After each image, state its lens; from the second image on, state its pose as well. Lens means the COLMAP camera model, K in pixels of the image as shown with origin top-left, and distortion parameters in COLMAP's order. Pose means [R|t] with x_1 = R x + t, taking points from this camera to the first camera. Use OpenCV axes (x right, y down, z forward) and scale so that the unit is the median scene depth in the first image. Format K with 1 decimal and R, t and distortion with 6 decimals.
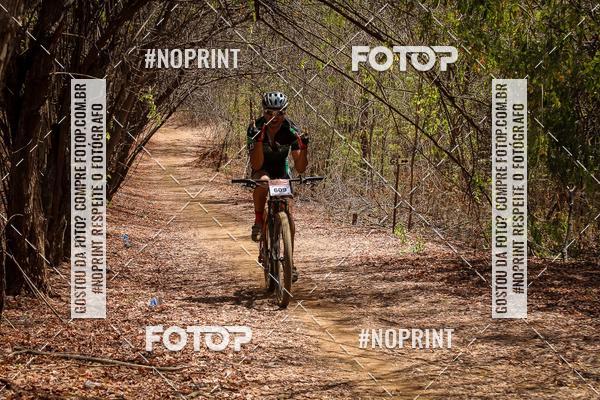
lens RADIAL K [[2487.9, 0, 273.3], [0, 2487.9, 175.5], [0, 0, 1]] dist [1.591943, 0.579653]
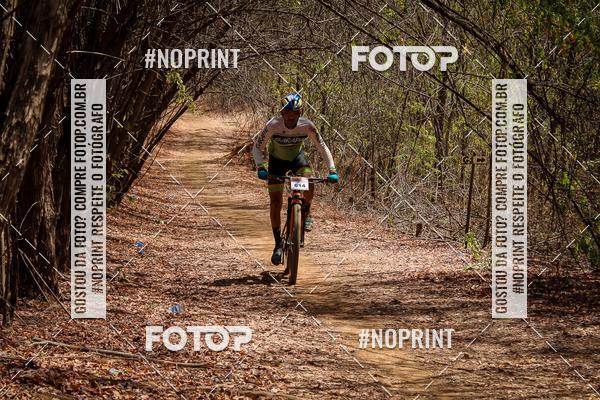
lens RADIAL K [[1642.1, 0, 273.7], [0, 1642.1, 197.5], [0, 0, 1]] dist [0.081471, 0.633590]
pose [[0.999763, 0.021678, 0.002036, -0.015885], [-0.021732, 0.999258, 0.031810, -0.009088], [-0.001344, -0.031847, 0.999492, 0.450661]]
